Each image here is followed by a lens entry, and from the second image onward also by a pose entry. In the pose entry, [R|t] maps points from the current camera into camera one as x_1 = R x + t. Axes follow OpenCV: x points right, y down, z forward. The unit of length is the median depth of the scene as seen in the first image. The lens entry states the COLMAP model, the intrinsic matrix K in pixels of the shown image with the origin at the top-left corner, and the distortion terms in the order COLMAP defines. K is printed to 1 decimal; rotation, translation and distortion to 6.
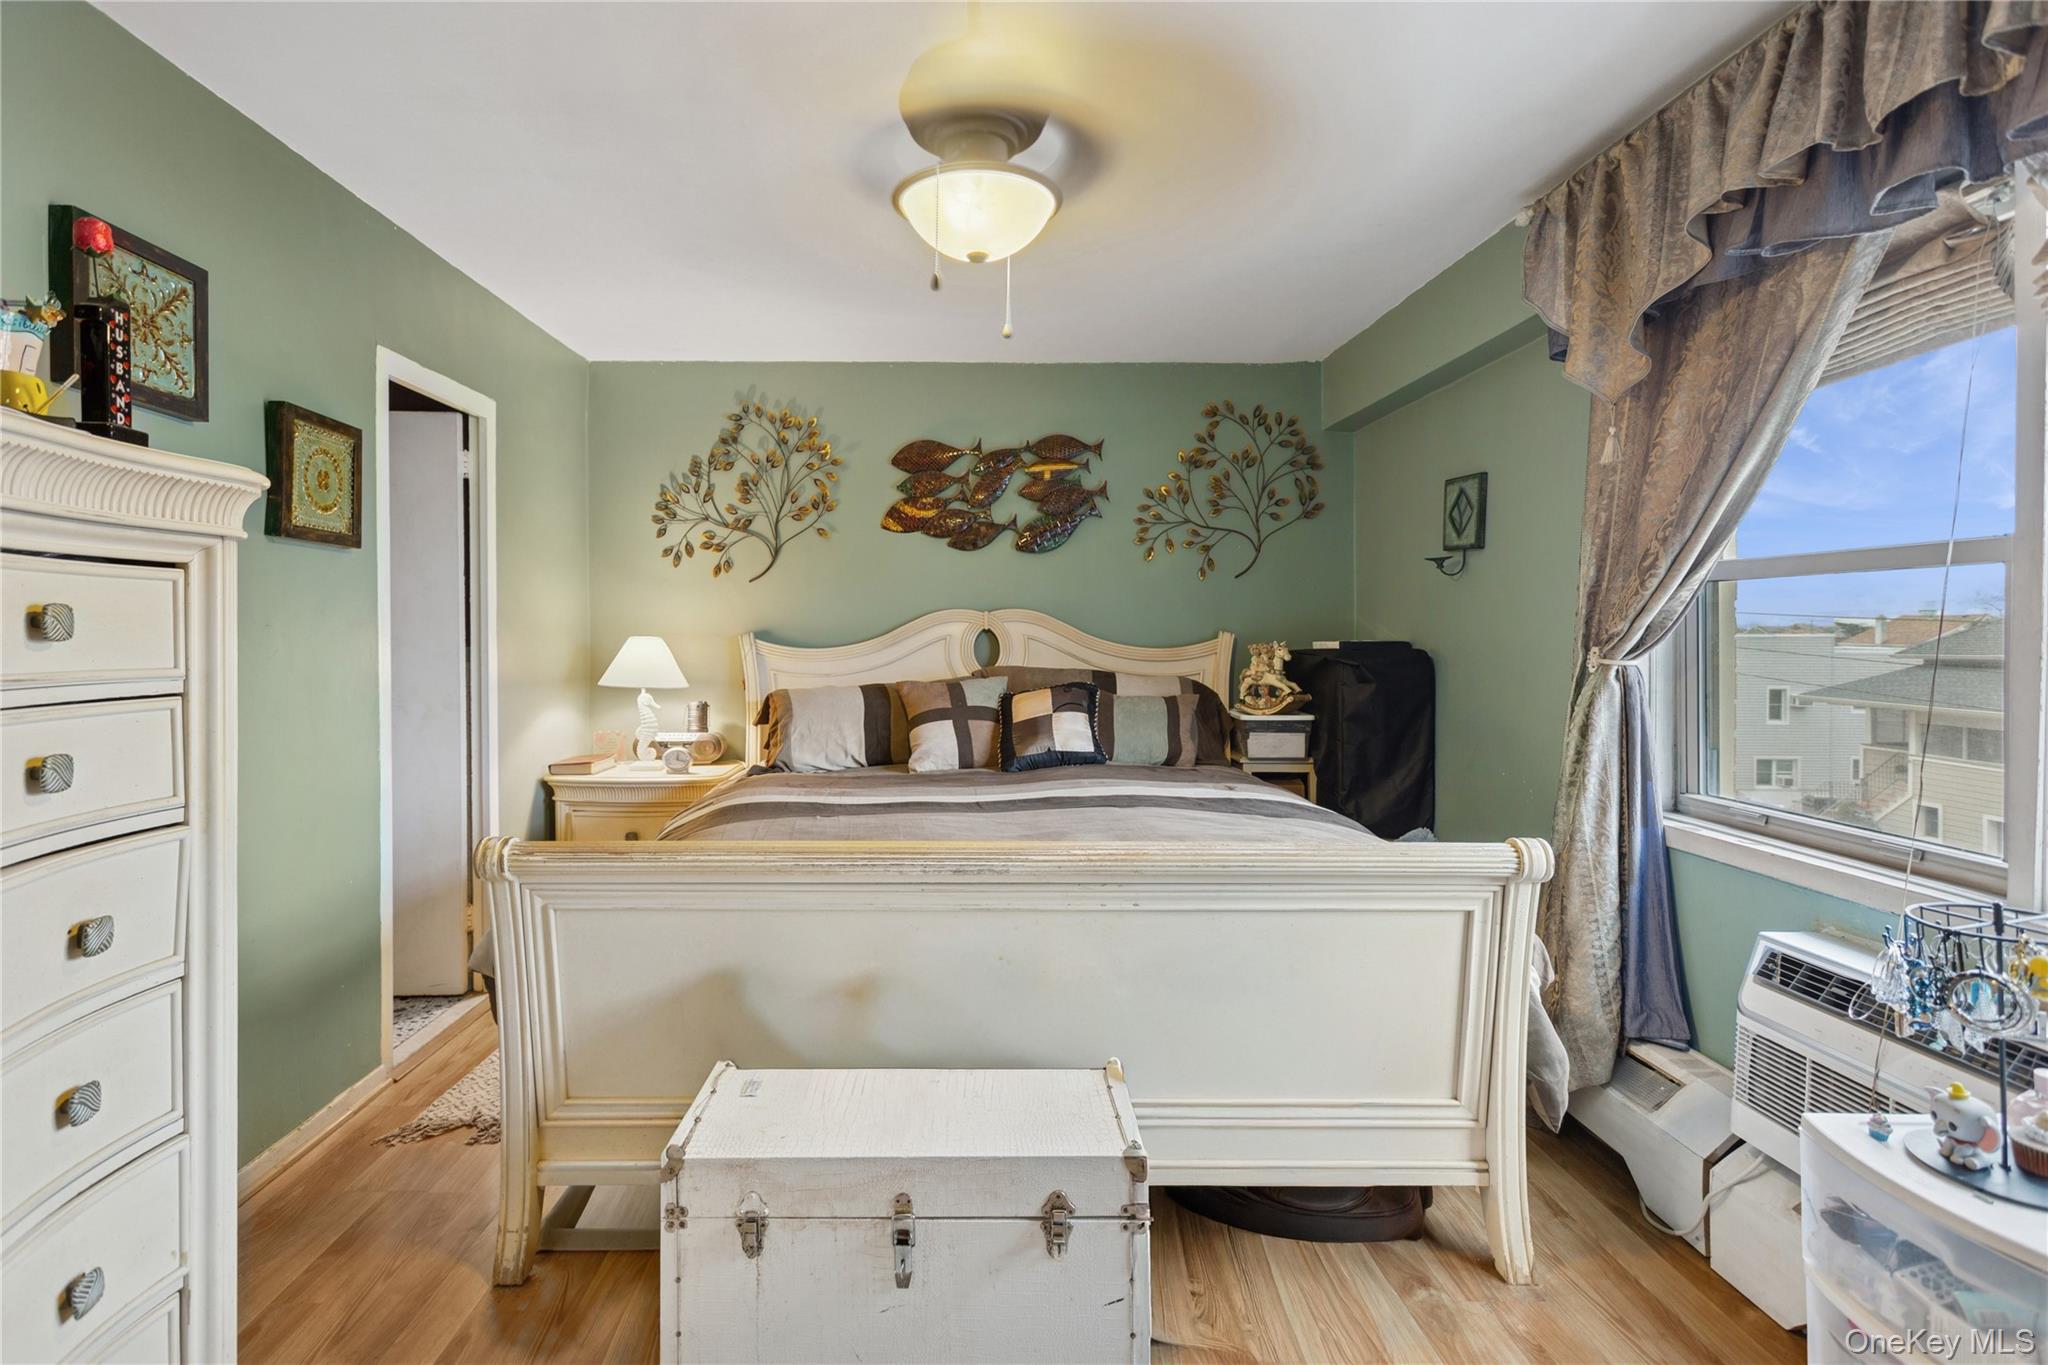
lens RADIAL K [[1000.9, 0, 1028.1], [0, 1000.9, 579.9], [0, 0, 1]] dist [0.001116, 0.002306]
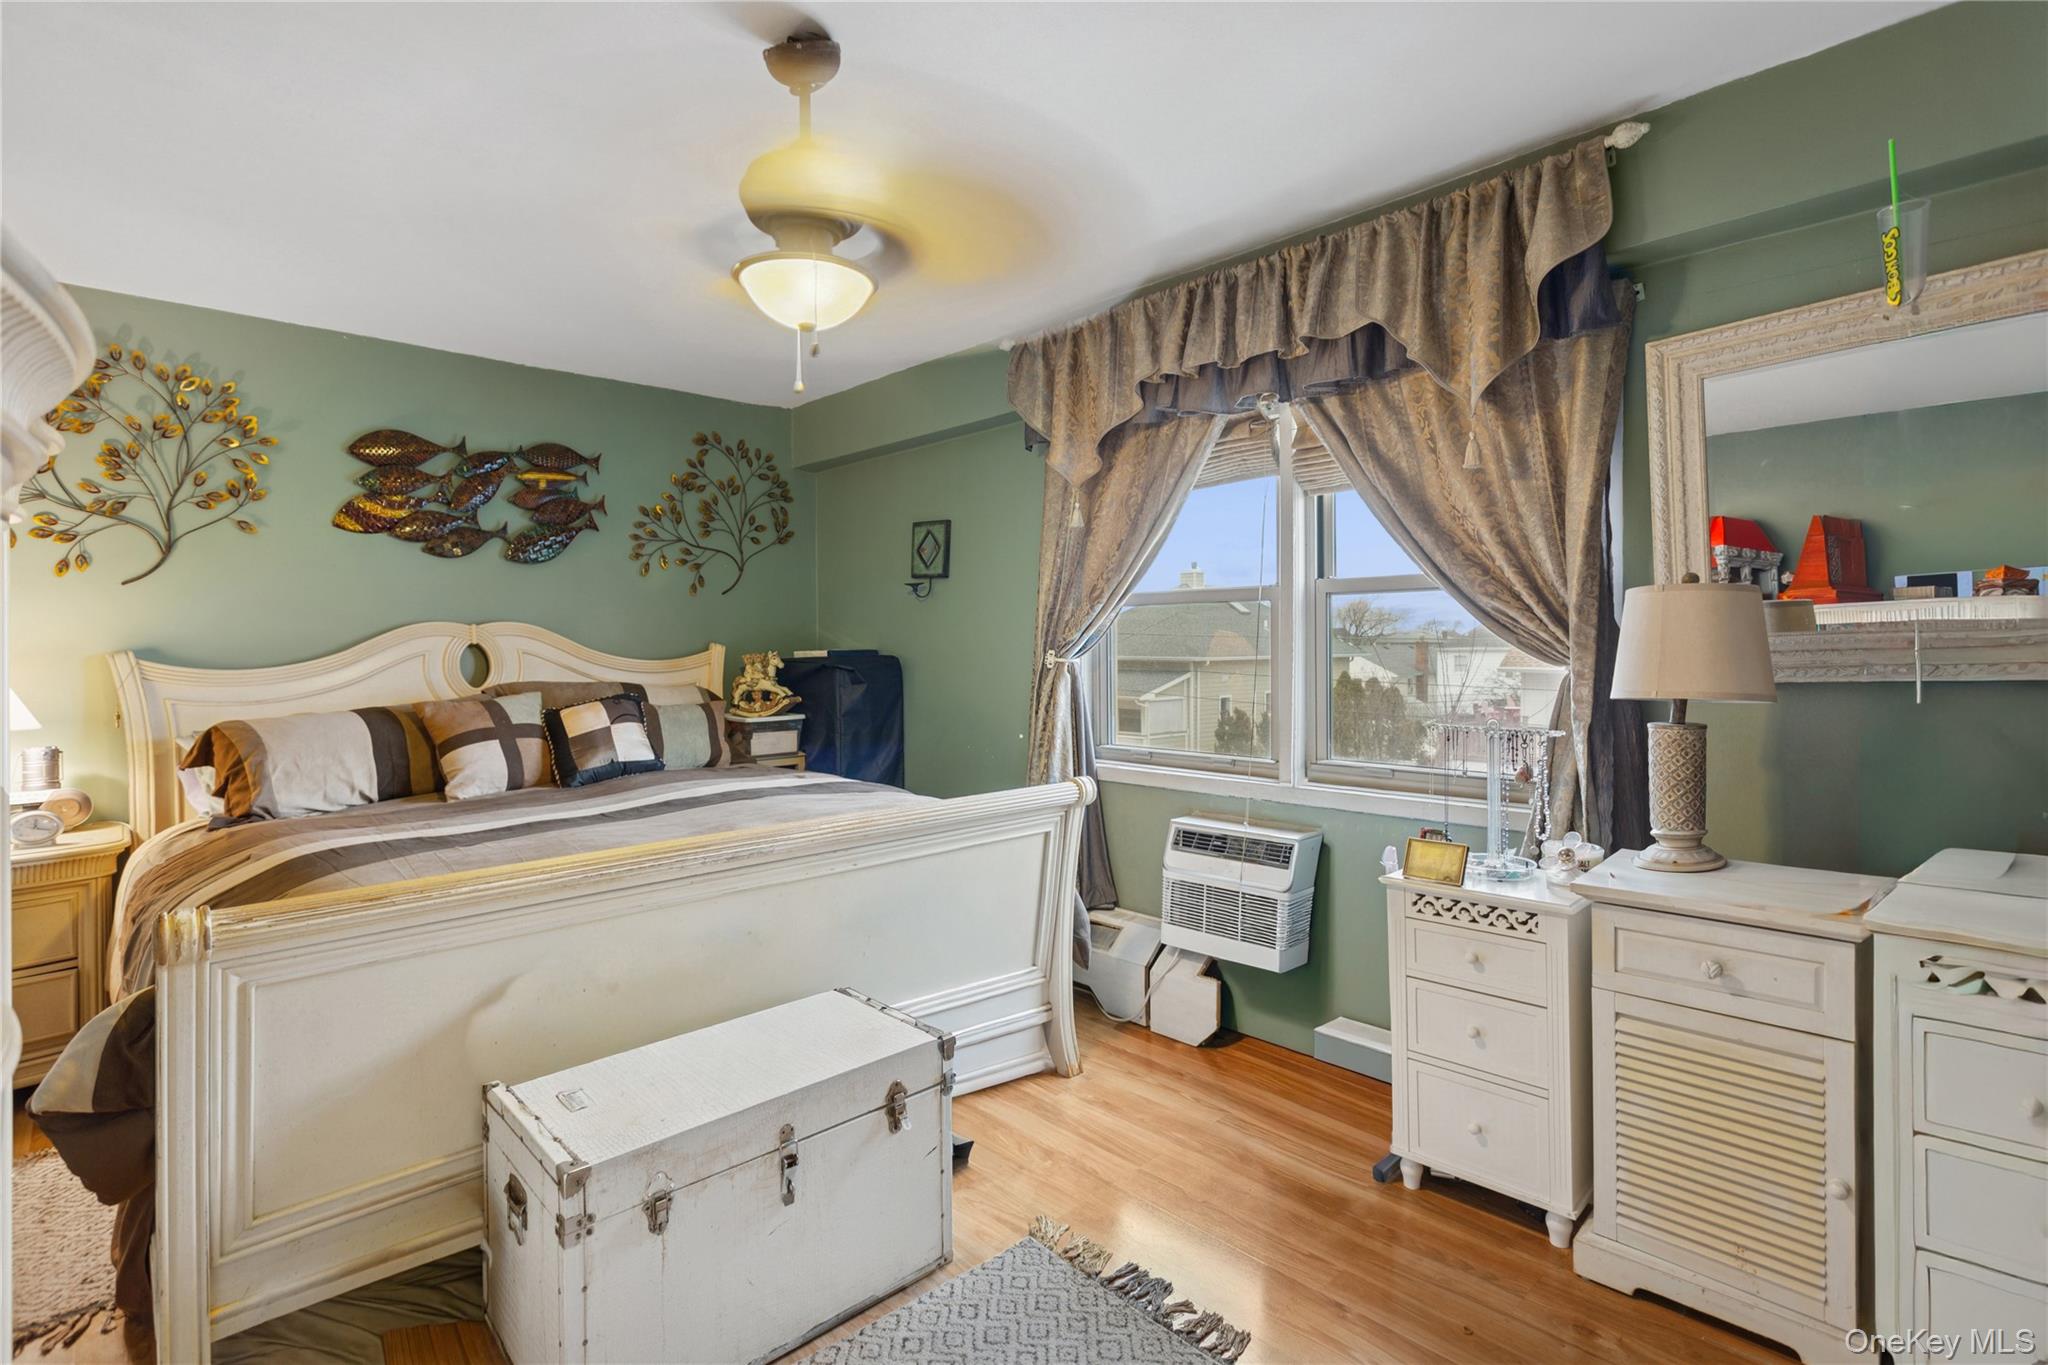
lens RADIAL K [[930.6, 0, 1081.9], [0, 930.6, 565.9], [0, 0, 1]] dist [-0.001161, 0.000440]
pose [[0.724844, 0.046176, 0.687363, -0.279692], [-0.024344, 0.998845, -0.041430, -0.000562], [-0.688482, 0.013297, 0.725131, -0.013491]]
